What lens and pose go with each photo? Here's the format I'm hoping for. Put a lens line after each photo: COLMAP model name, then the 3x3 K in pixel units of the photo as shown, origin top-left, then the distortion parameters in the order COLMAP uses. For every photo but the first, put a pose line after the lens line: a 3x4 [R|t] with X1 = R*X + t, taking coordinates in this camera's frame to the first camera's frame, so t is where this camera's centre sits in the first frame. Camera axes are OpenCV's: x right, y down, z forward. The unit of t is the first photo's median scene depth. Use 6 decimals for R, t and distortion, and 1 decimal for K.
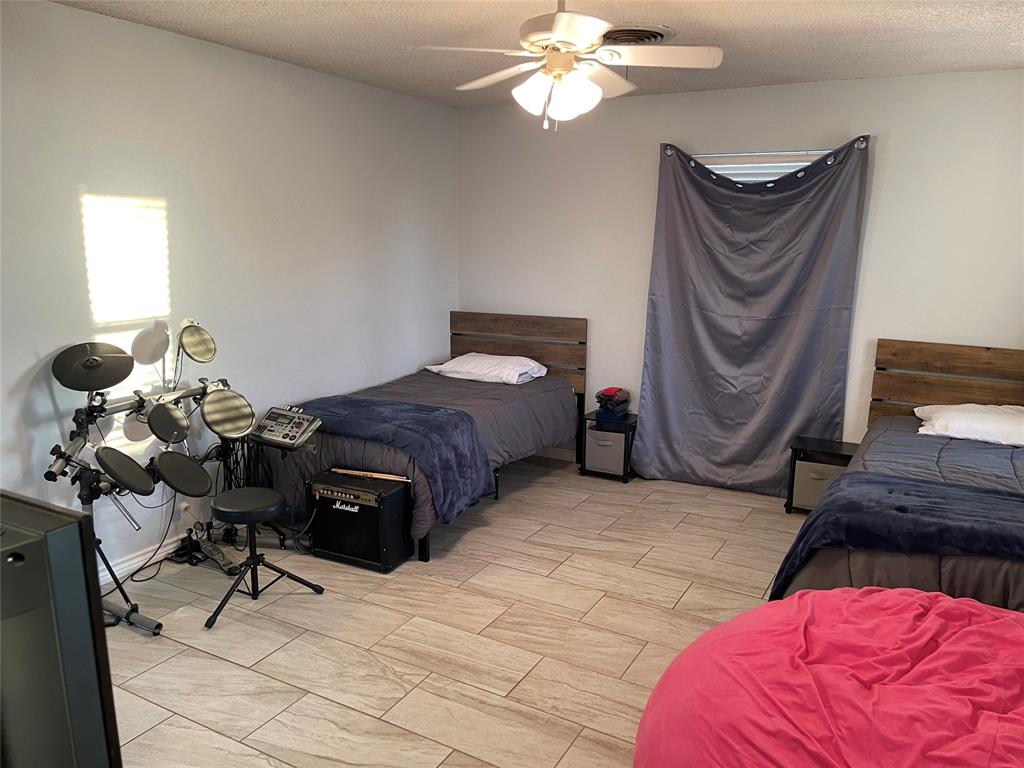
lens RADIAL K [[779.4, 0, 519.0], [0, 779.4, 382.9], [0, 0, 1]] dist [0.079971, -0.093922]
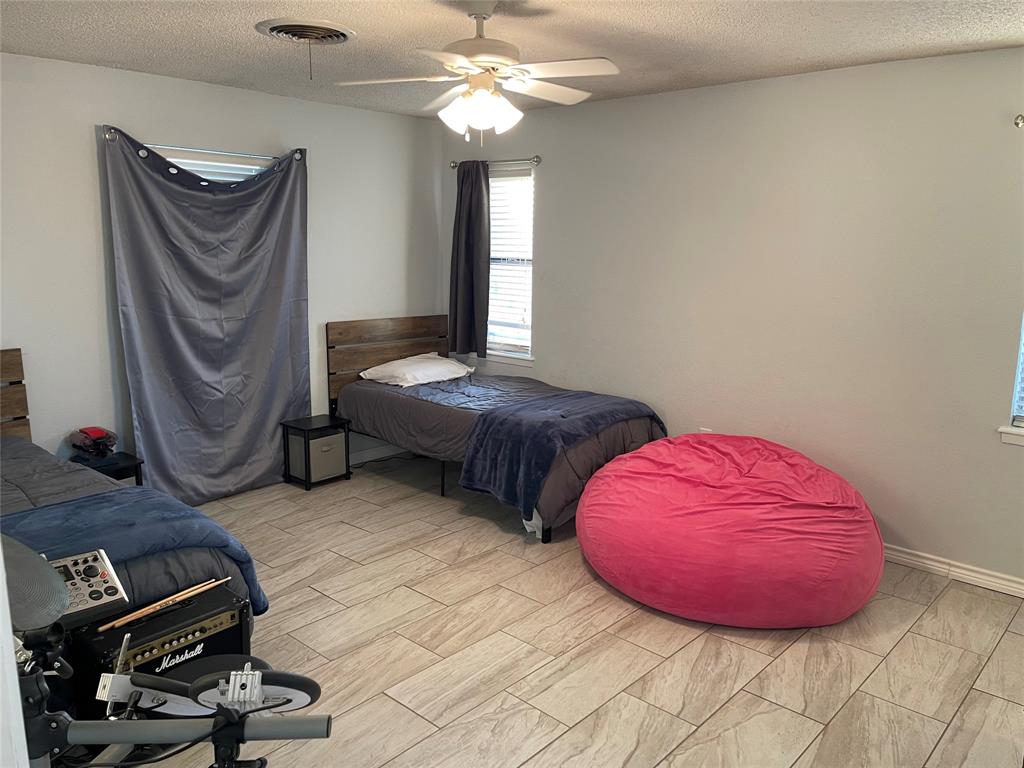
lens RADIAL K [[779.4, 0, 519.0], [0, 779.4, 382.9], [0, 0, 1]] dist [0.079971, -0.093922]
pose [[0.220245, -0.191588, 0.956445, -0.597288], [0.176365, 0.972183, 0.154128, -0.094170], [-0.959368, 0.134738, 0.247908, 0.422155]]
